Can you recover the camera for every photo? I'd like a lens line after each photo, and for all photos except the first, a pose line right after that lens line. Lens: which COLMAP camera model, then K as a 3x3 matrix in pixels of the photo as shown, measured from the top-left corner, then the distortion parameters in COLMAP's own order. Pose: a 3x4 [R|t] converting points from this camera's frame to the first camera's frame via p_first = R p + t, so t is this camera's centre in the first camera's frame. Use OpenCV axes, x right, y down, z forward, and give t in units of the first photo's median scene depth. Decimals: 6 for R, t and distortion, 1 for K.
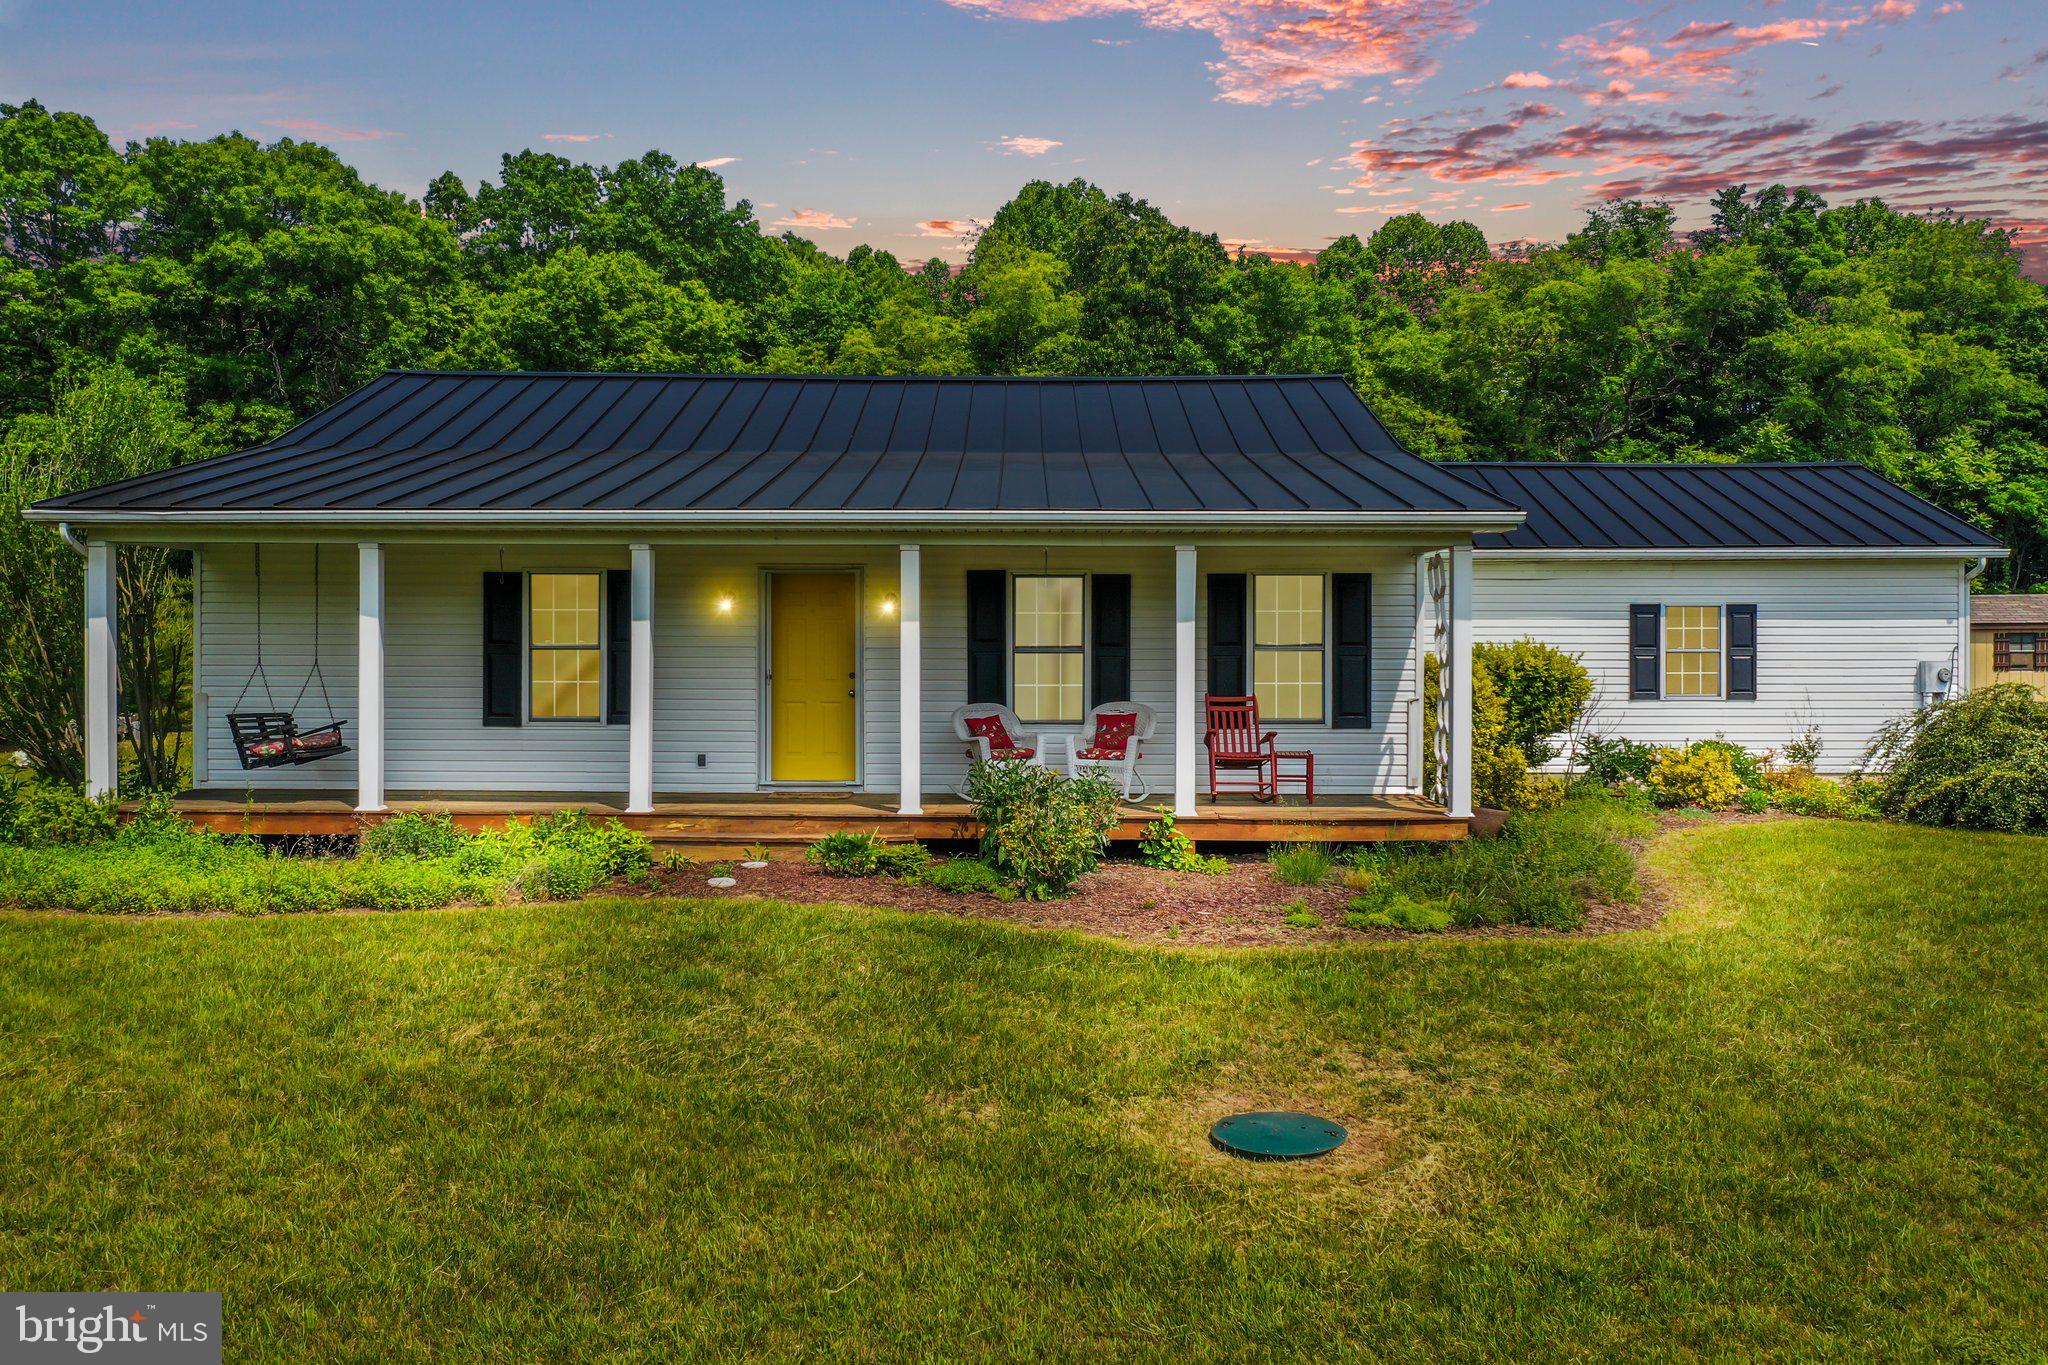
lens RADIAL K [[1615.4, 0, 1012.6], [0, 1615.4, 647.0], [0, 0, 1]] dist [-0.002124, 0.000538]
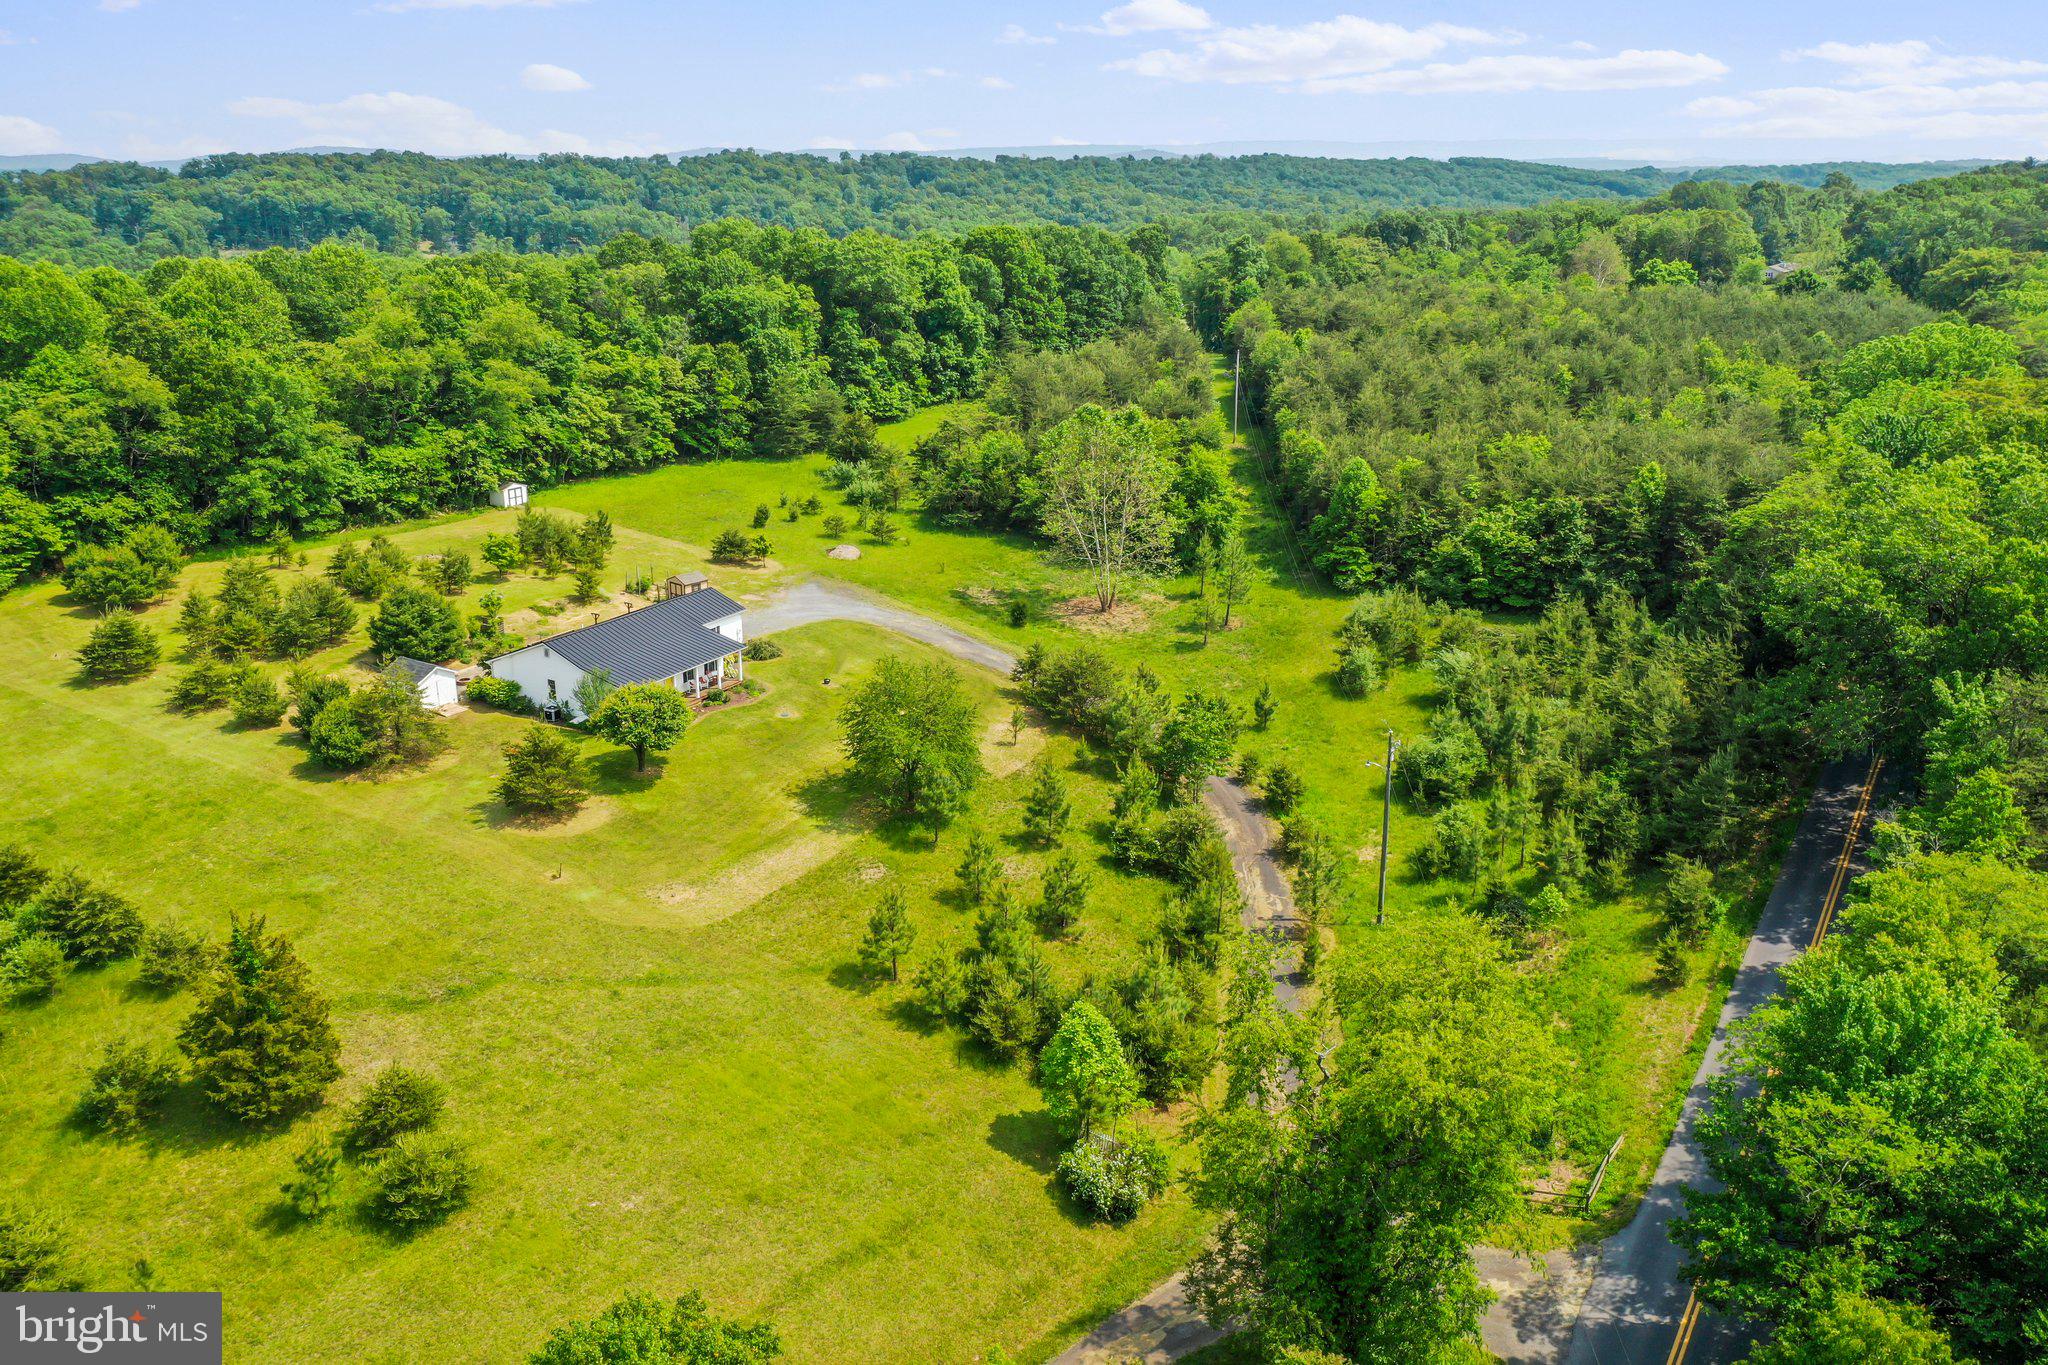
lens RADIAL K [[1608.1, 0, 1012.4], [0, 1608.1, 674.3], [0, 0, 1]] dist [-0.005344, 0.002697]
pose [[0.486808, -0.263530, 0.832809, -1.122441], [0.005156, 0.954256, 0.298946, -0.451074], [-0.873494, -0.141235, 0.465898, -0.768927]]
